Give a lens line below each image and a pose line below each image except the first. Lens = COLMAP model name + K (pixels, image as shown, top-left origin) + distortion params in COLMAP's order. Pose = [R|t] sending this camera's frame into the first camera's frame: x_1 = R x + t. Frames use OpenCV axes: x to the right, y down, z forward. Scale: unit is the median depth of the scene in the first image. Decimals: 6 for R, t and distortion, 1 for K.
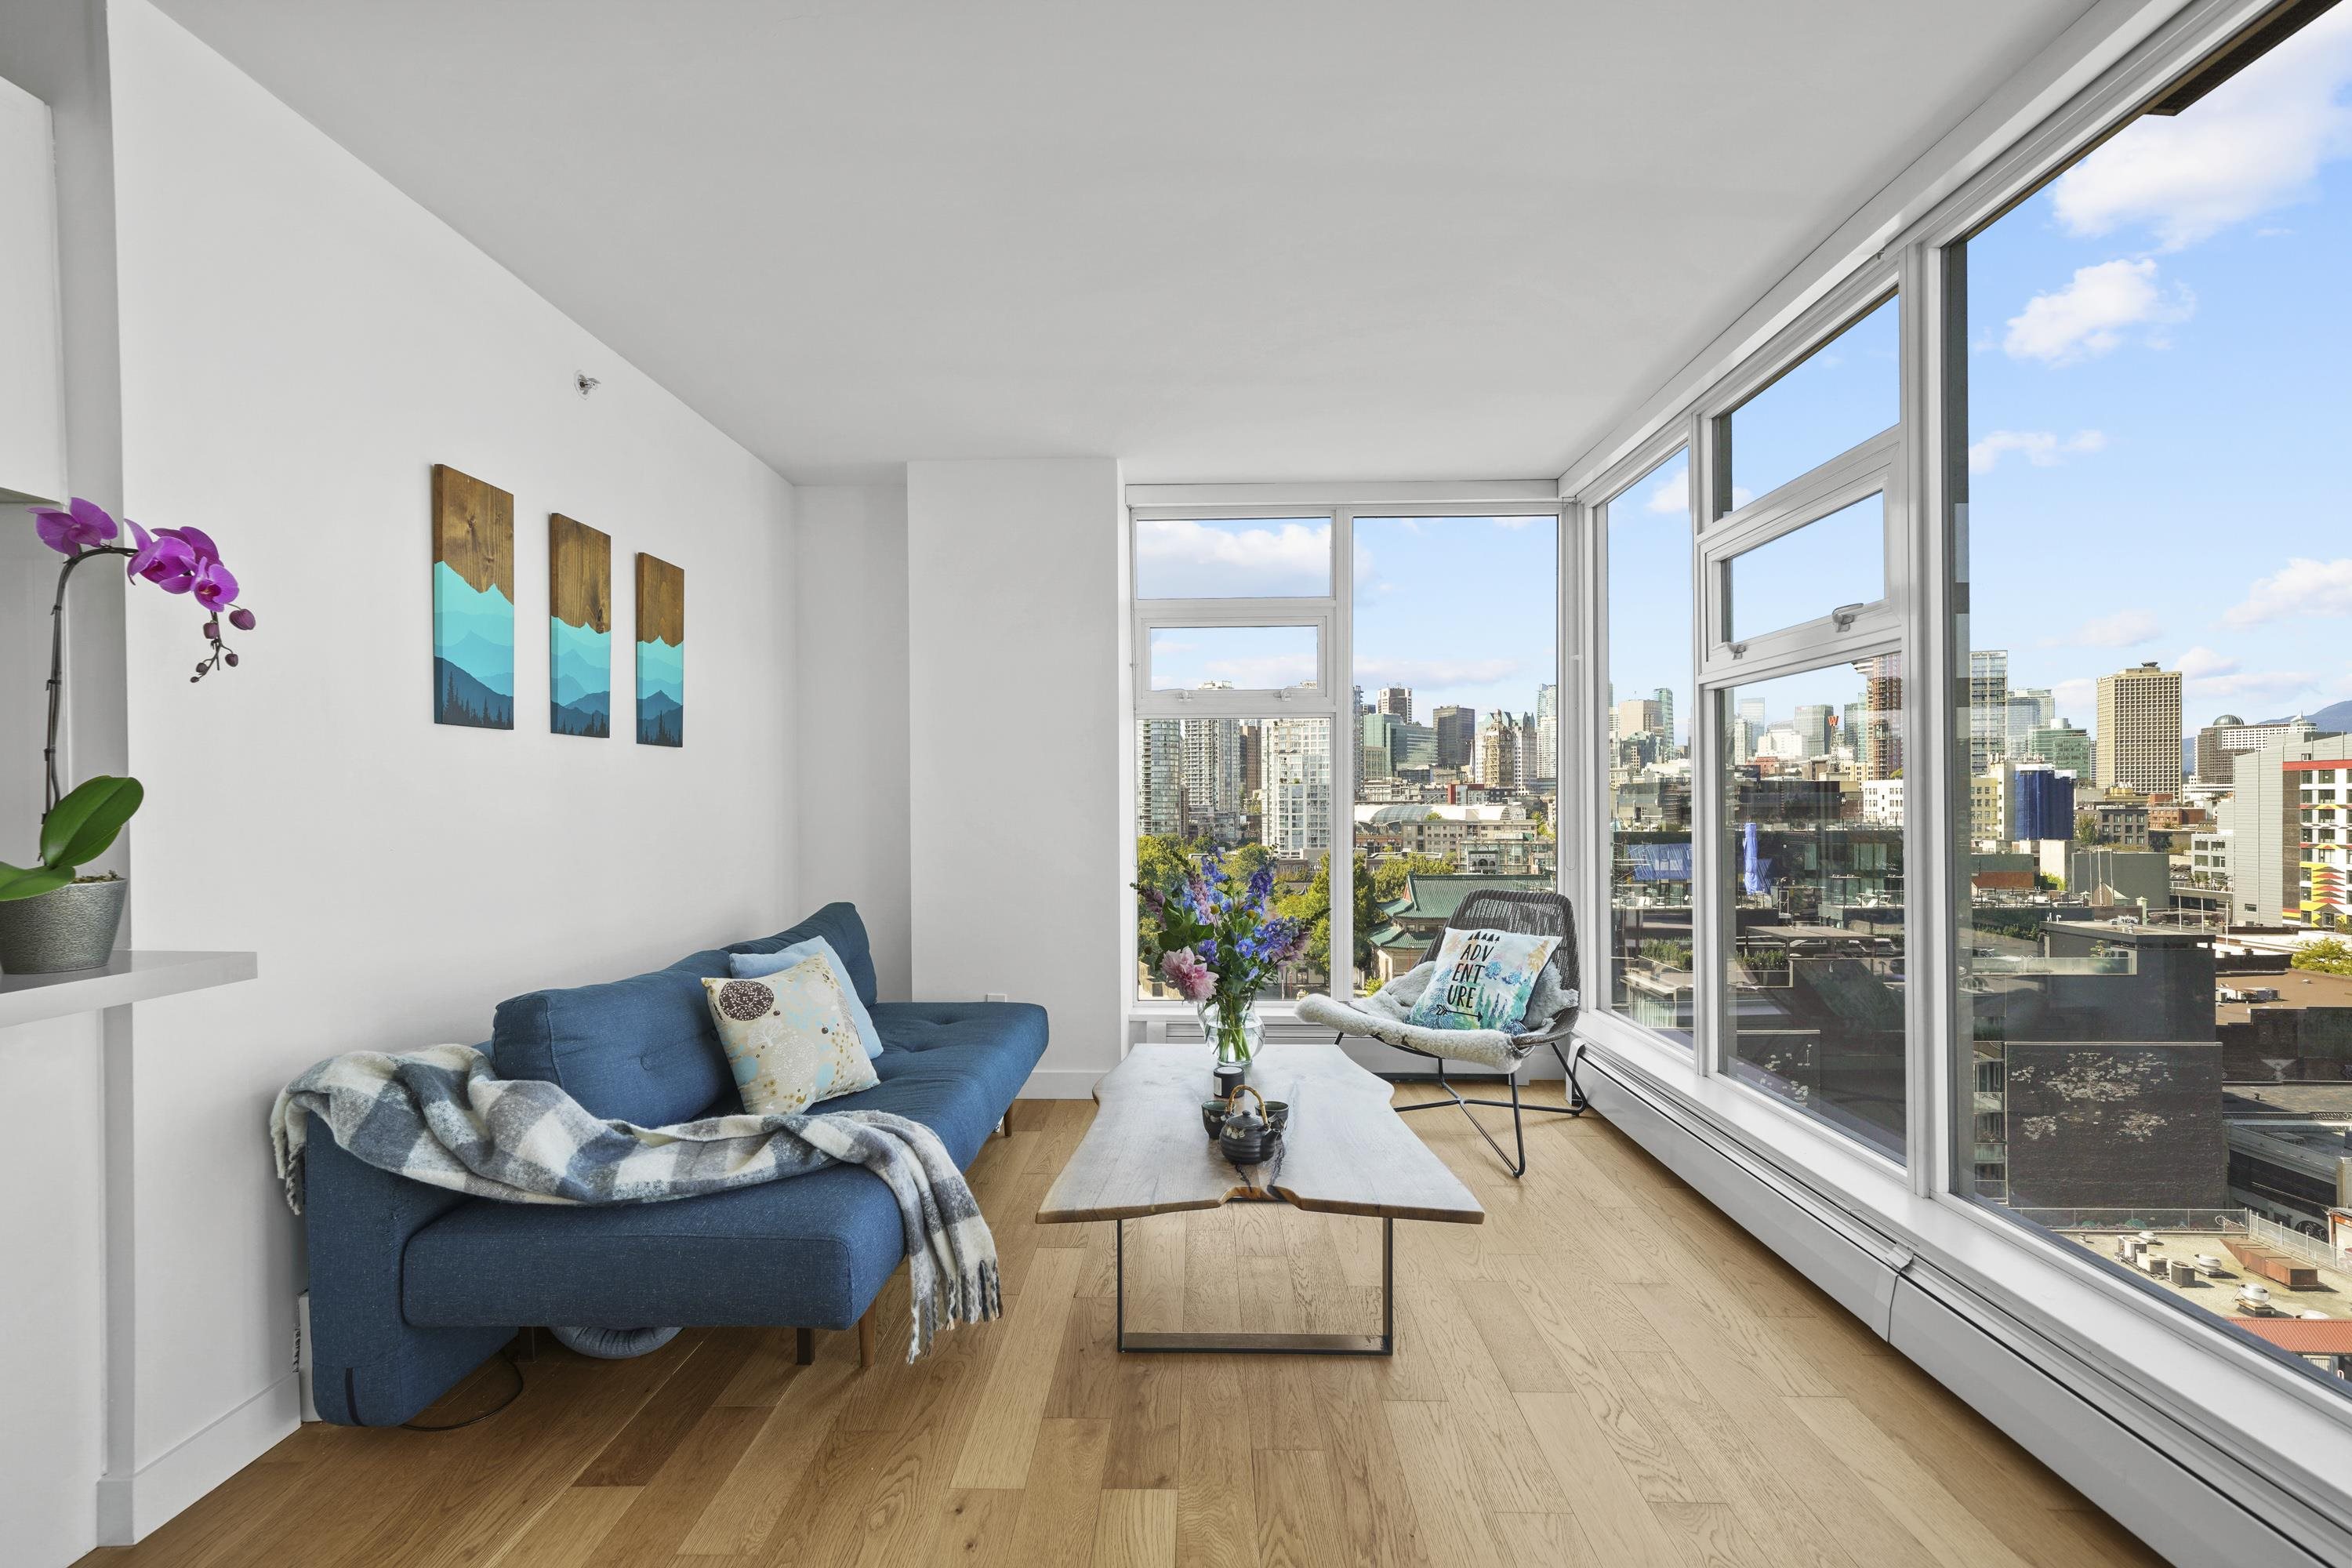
lens RADIAL K [[1027.1, 0, 1154.9], [0, 1027.1, 819.2], [0, 0, 1]] dist [0.008832, 0.002619]
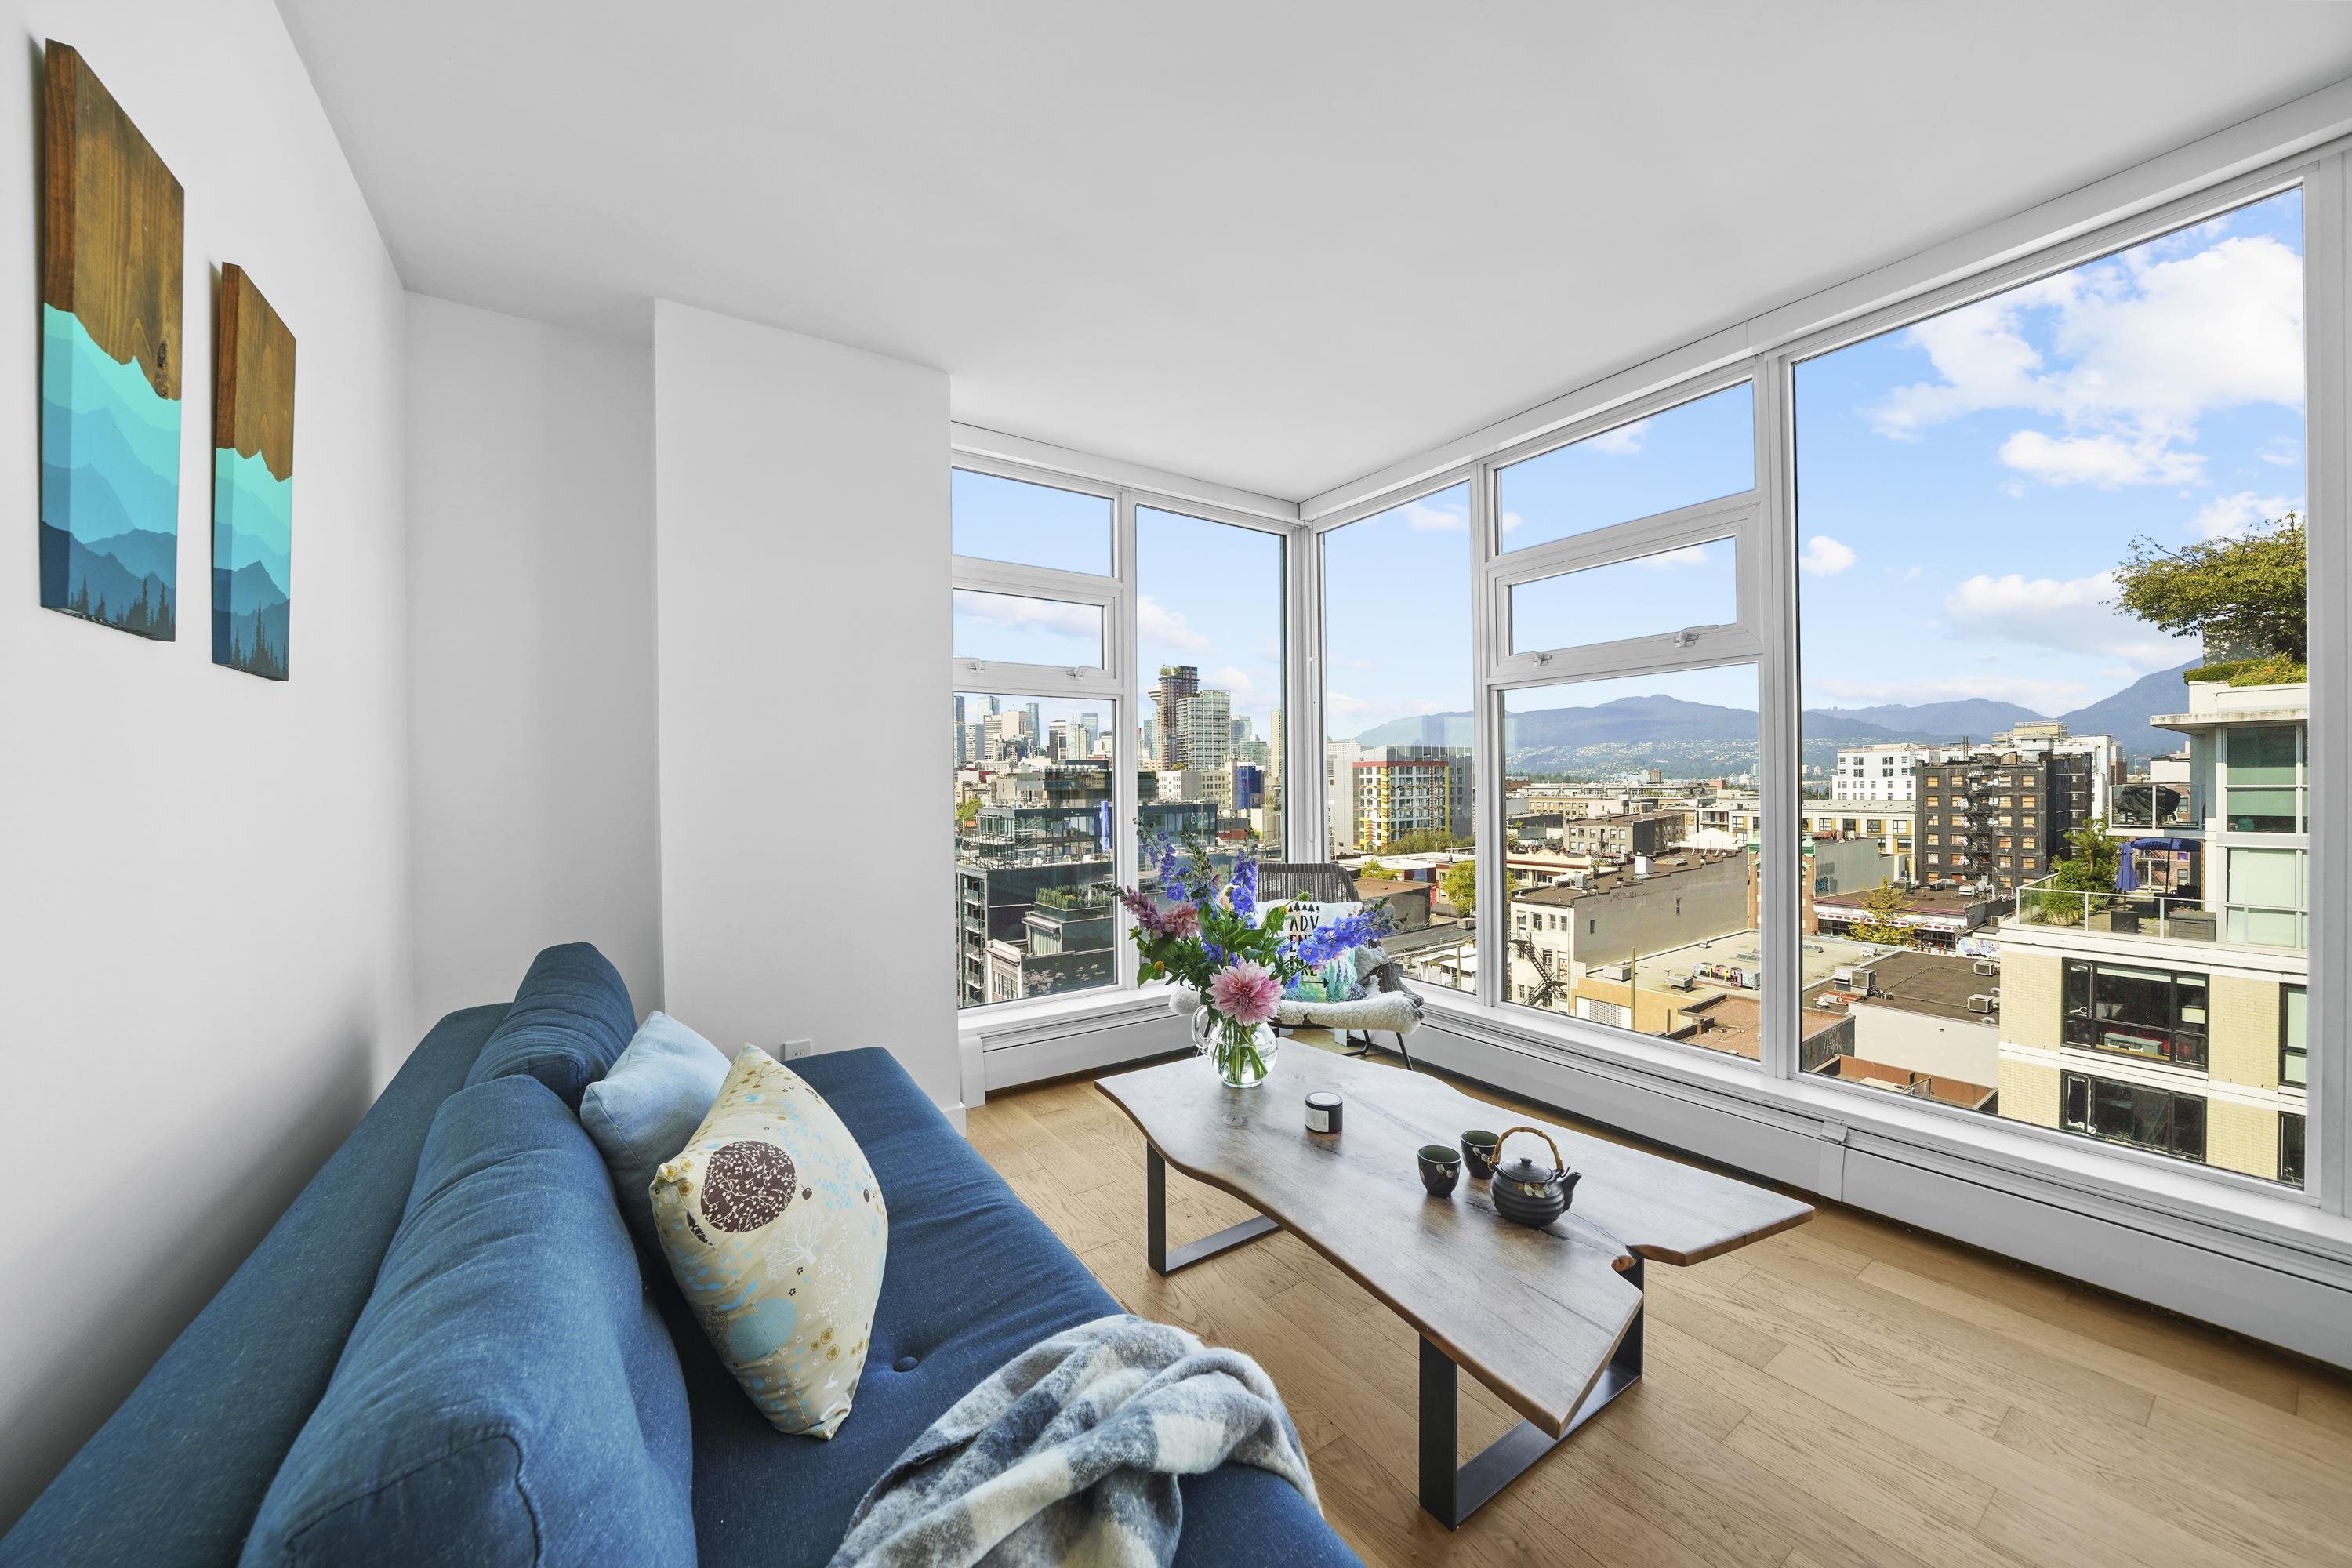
lens RADIAL K [[840.9, 0, 1174.2], [0, 840.9, 784.2], [0, 0, 1]] dist [0.002108, -0.000272]
pose [[0.814341, -0.003877, 0.580374, -0.472772], [0.015623, 0.999762, -0.015243, -0.007436], [-0.580177, 0.021481, 0.814207, 0.557595]]
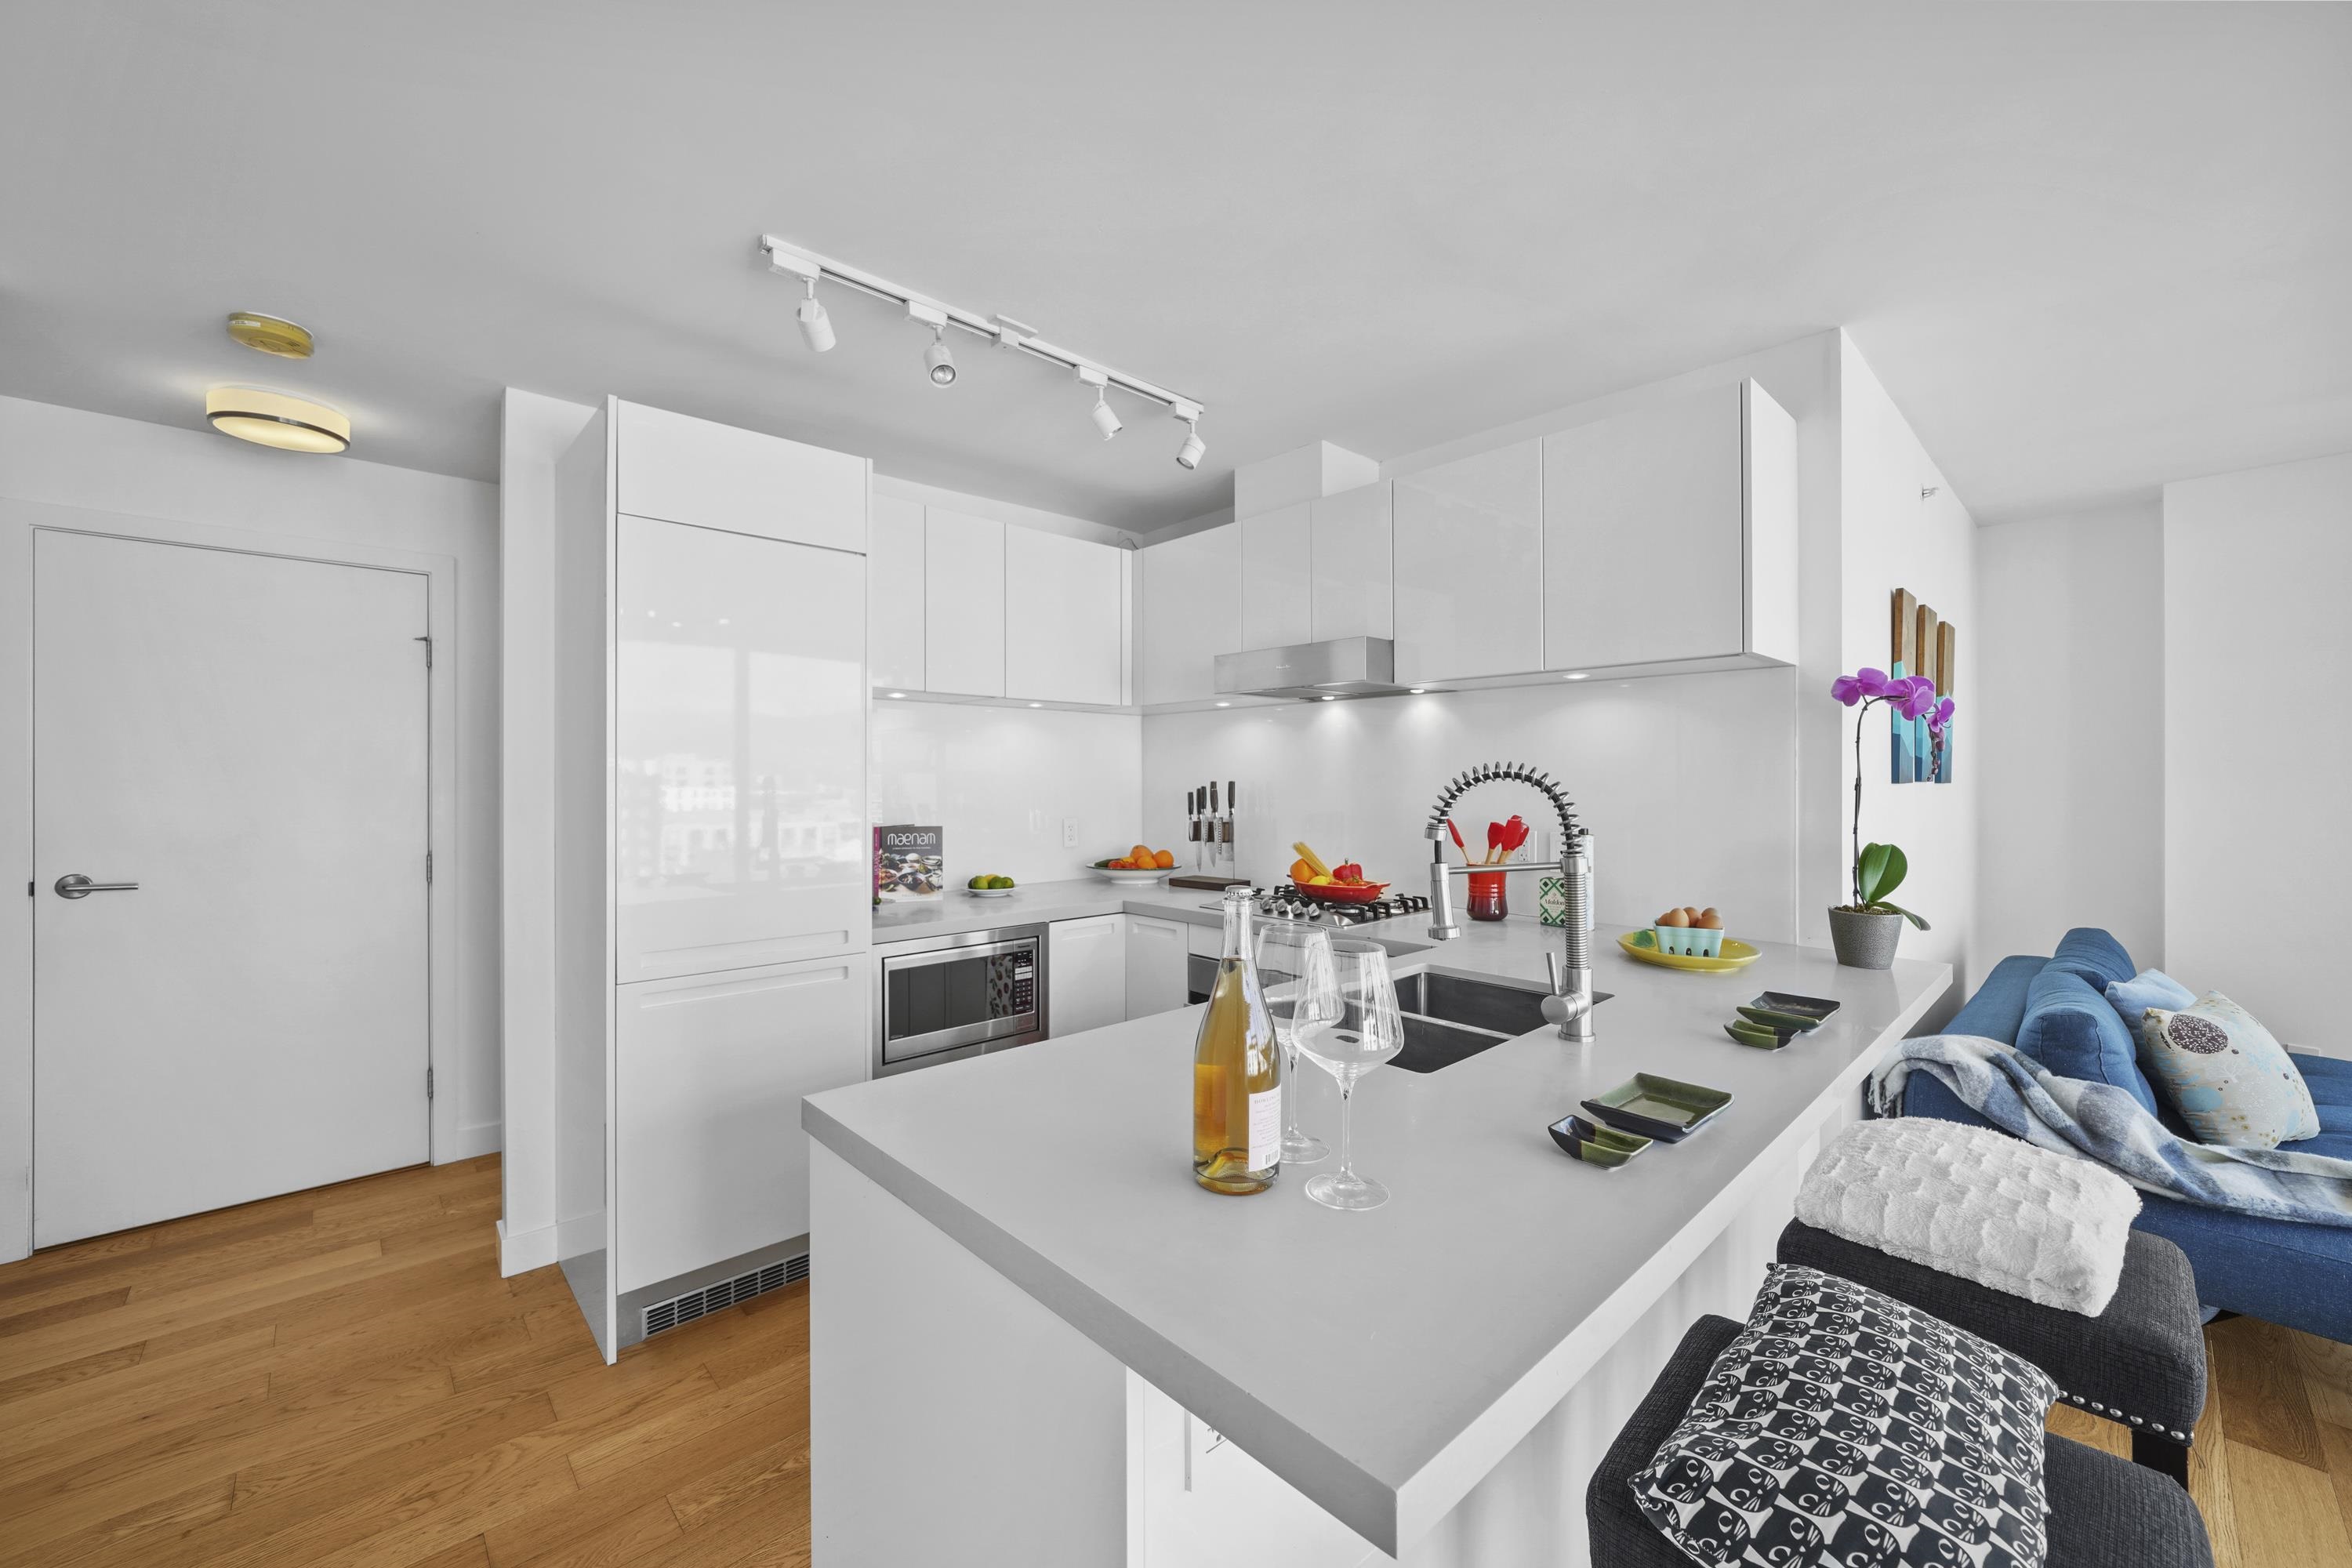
lens RADIAL K [[901.7, 0, 1167.5], [0, 901.7, 780.4], [0, 0, 1]] dist [-0.003189, -0.000272]
pose [[0.707168, 0.005166, -0.707027, -0.506564], [-0.017678, 0.999790, -0.010376, -0.066124], [0.706825, 0.019837, 0.707110, -0.460304]]
